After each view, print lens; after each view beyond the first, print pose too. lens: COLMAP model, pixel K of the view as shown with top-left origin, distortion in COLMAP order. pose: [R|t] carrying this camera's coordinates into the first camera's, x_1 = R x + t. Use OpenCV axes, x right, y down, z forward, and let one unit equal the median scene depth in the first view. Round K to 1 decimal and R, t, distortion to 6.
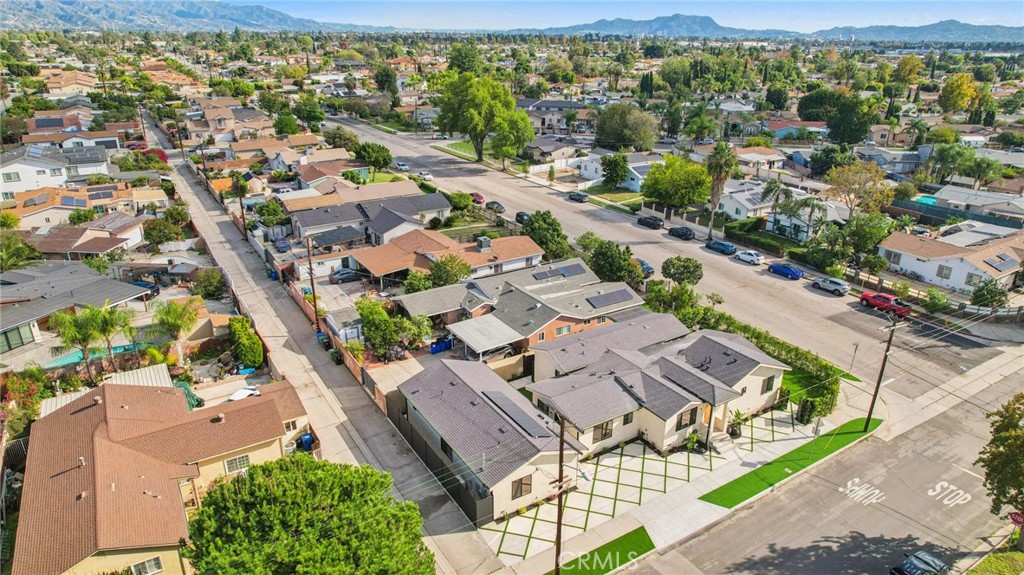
lens RADIAL K [[656.3, 0, 516.4], [0, 656.3, 286.1], [0, 0, 1]] dist [-0.069521, 0.060559]
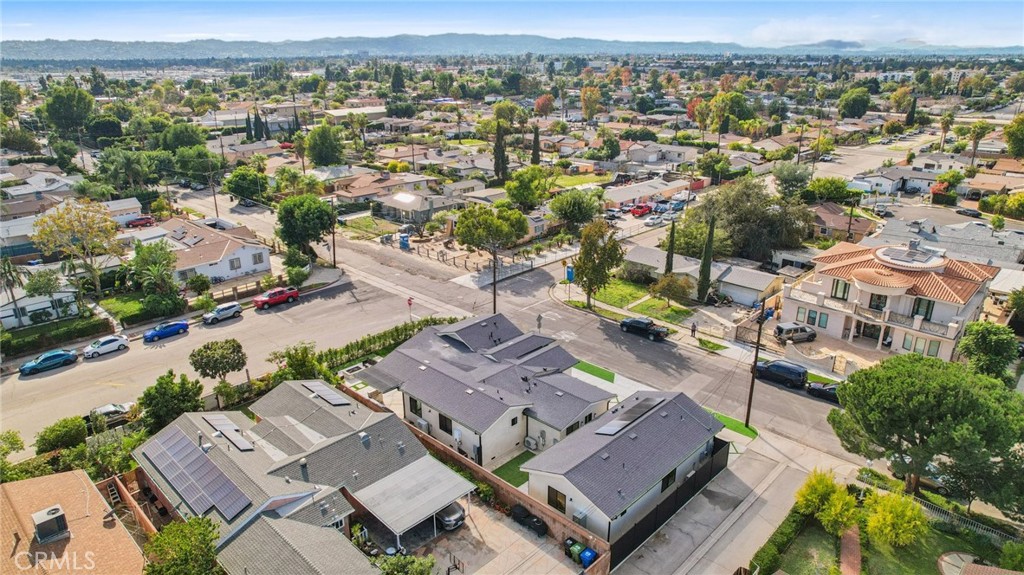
lens RADIAL K [[656.3, 0, 516.4], [0, 656.3, 286.1], [0, 0, 1]] dist [-0.069521, 0.060559]
pose [[-0.240424, -0.337033, 0.910277, -0.408067], [0.357876, 0.840941, 0.405884, -0.228137], [-0.902287, 0.423351, -0.081566, 0.565359]]
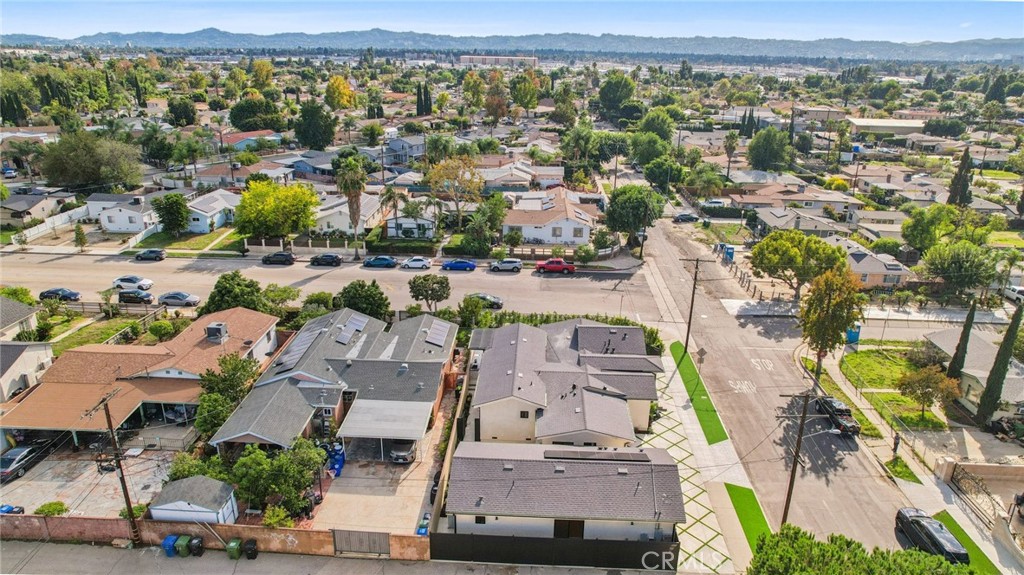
lens RADIAL K [[675.2, 0, 516.3], [0, 675.2, 284.8], [0, 0, 1]] dist [-0.073398, 0.074445]
pose [[0.567644, -0.275340, 0.775866, -0.363372], [0.290985, 0.948687, 0.123779, -0.092904], [-0.770135, 0.155503, 0.618636, 0.221524]]
